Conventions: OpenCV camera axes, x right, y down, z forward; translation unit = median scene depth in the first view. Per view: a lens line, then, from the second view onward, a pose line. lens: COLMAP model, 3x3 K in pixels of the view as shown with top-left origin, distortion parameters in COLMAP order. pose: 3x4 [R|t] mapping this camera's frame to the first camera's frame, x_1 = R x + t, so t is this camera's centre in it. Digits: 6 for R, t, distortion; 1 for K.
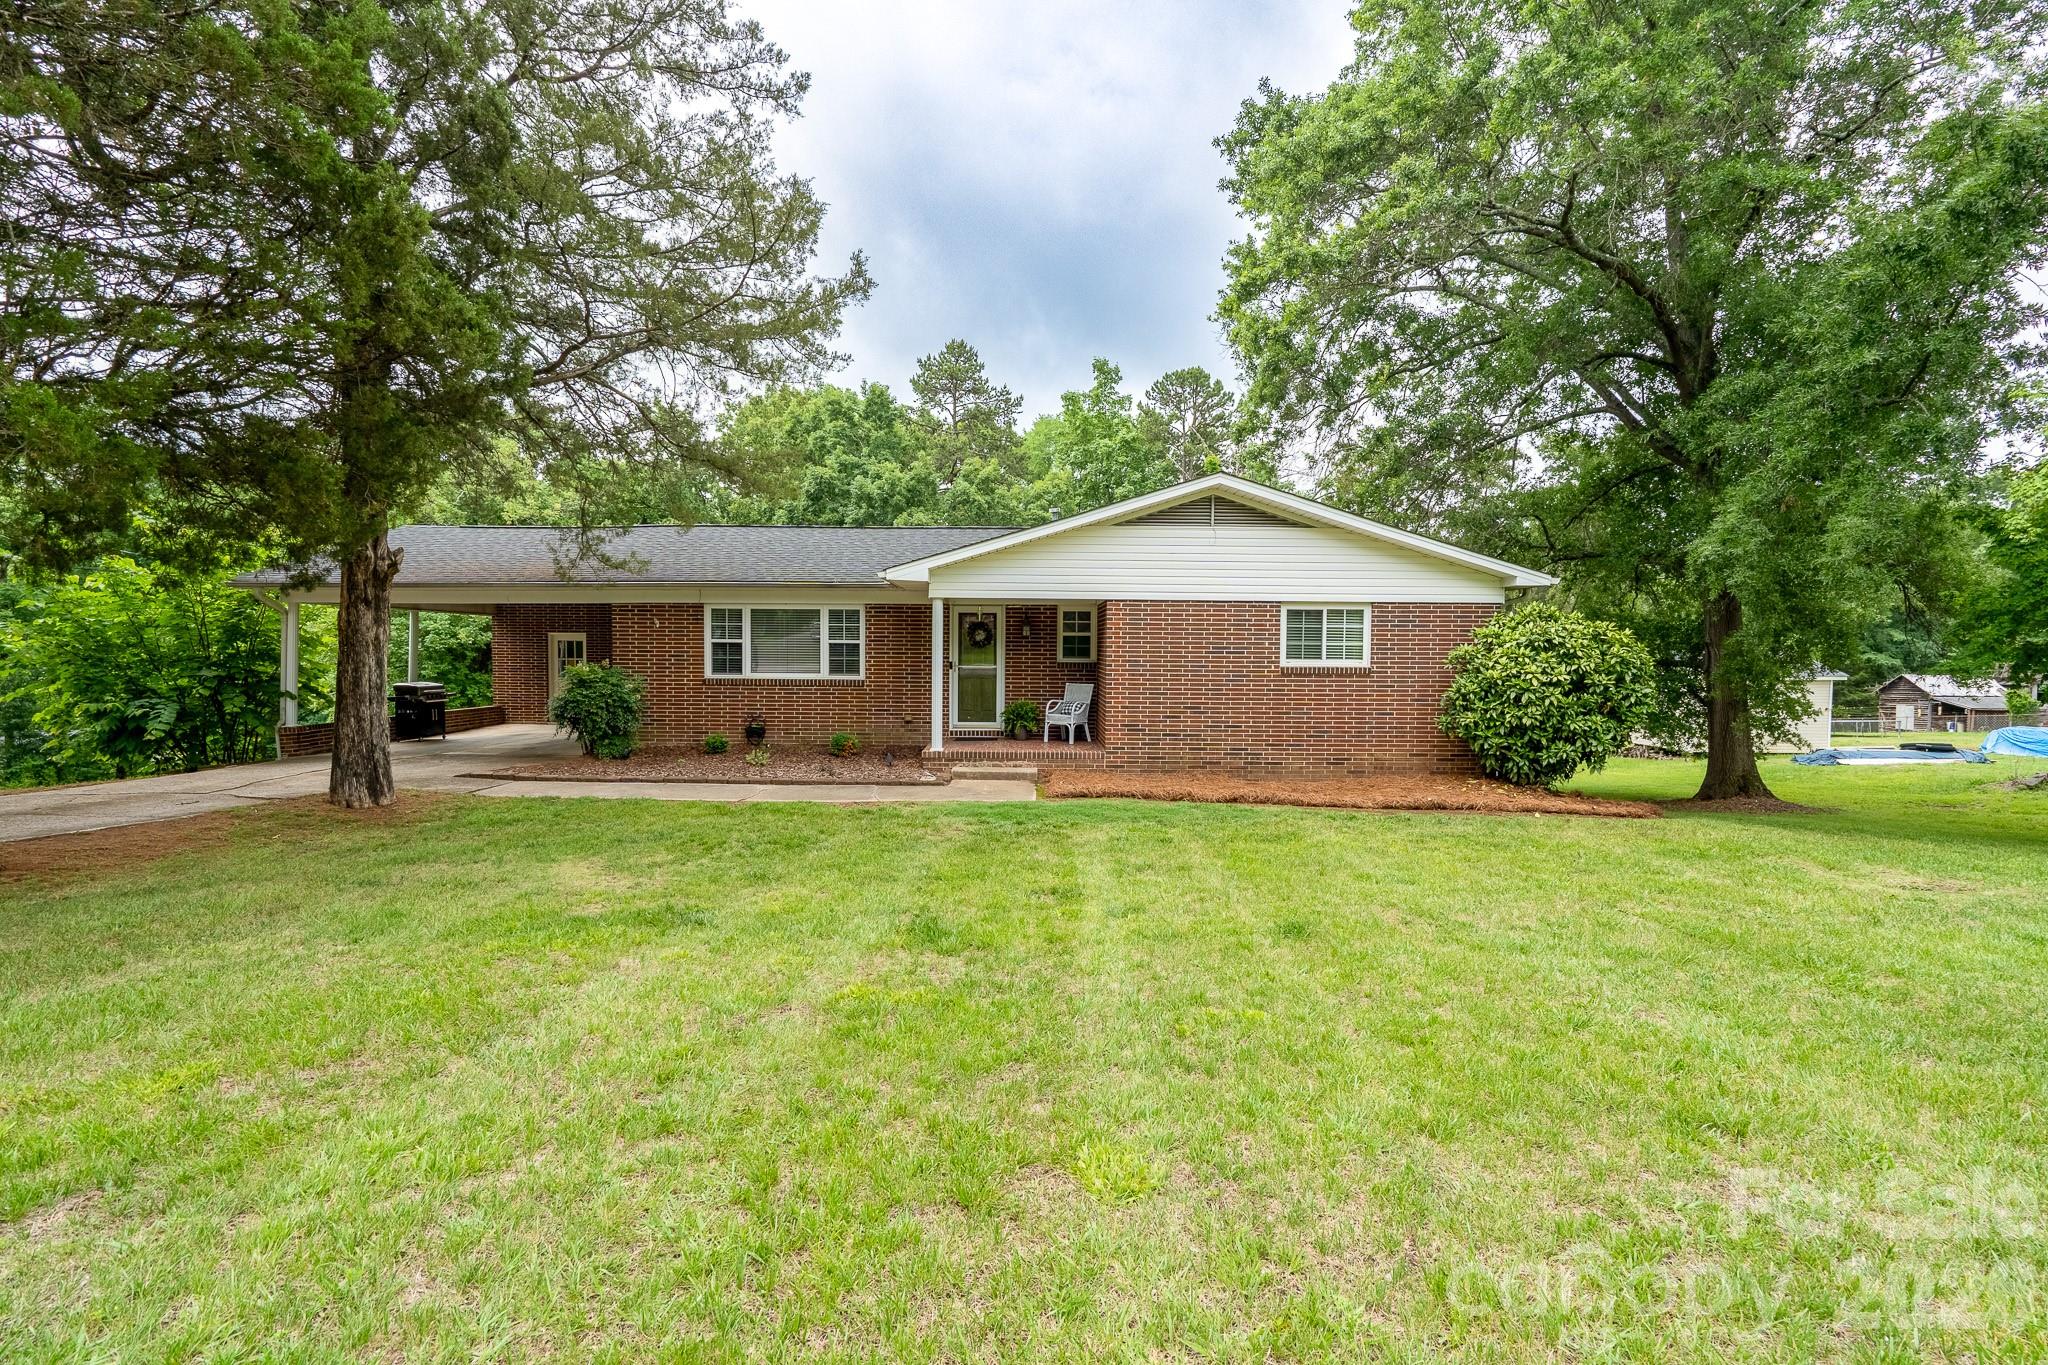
lens RADIAL K [[936.4, 0, 1031.2], [0, 936.4, 688.0], [0, 0, 1]] dist [-0.010244, 0.000168]
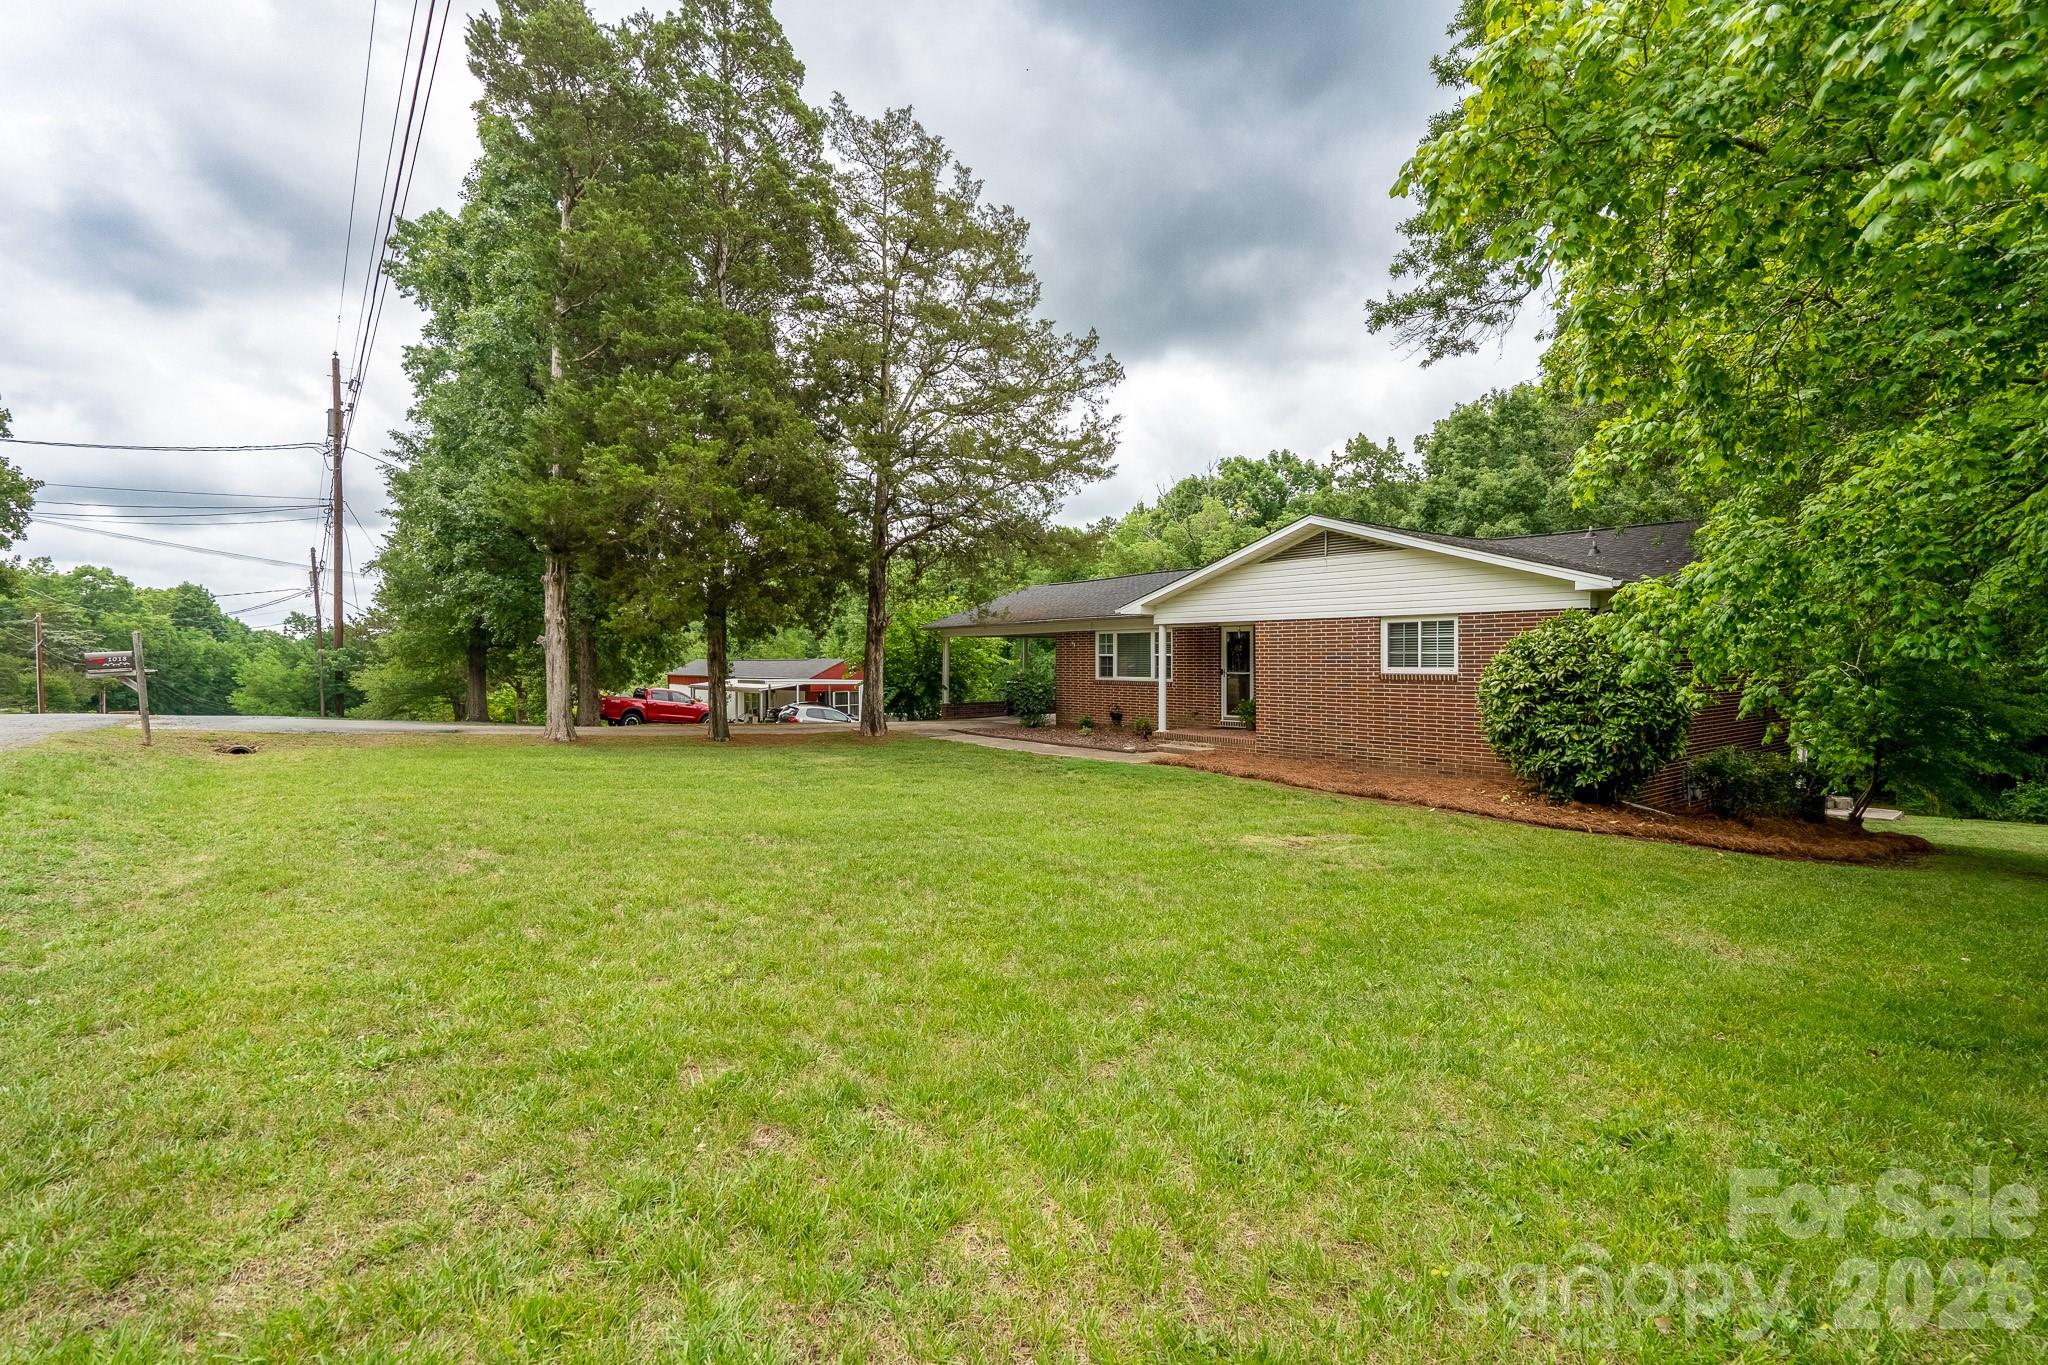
lens RADIAL K [[936.4, 0, 1031.2], [0, 936.4, 688.0], [0, 0, 1]] dist [-0.010244, 0.000168]
pose [[0.626610, 0.015618, -0.779176, 0.858826], [-0.021432, 0.999766, 0.002804, 0.000524], [0.779038, 0.014942, 0.626799, -0.039920]]
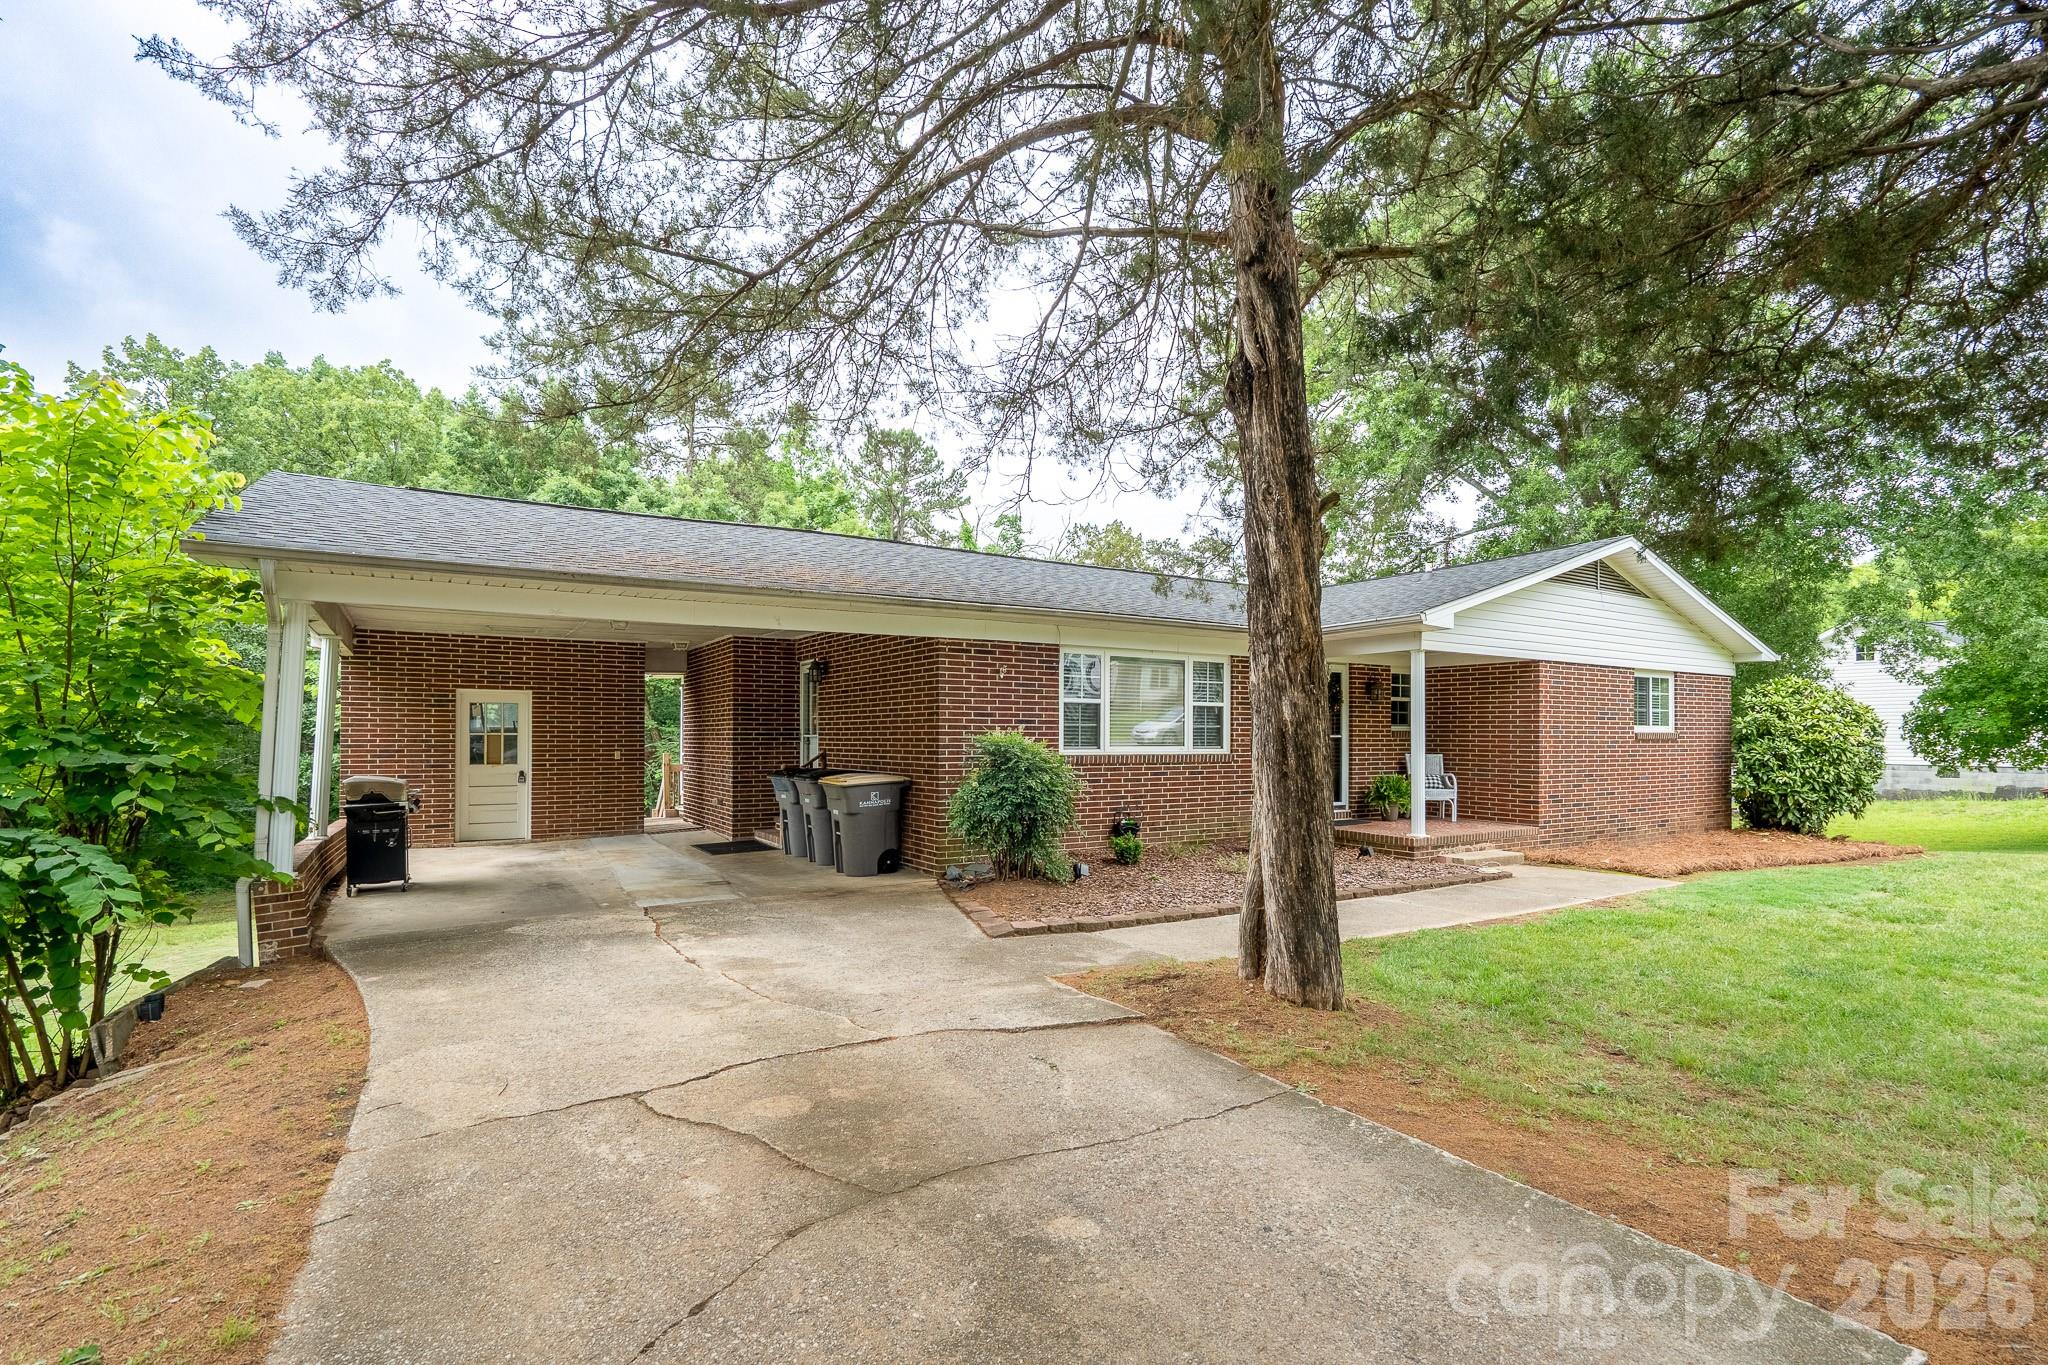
lens RADIAL K [[950.3, 0, 1010.1], [0, 950.3, 727.3], [0, 0, 1]] dist [-0.013702, 0.000052]
pose [[0.844642, -0.001294, 0.535329, -0.822655], [0.022470, 0.999201, -0.033037, -0.009864], [-0.534859, 0.039934, 0.843997, 0.482738]]
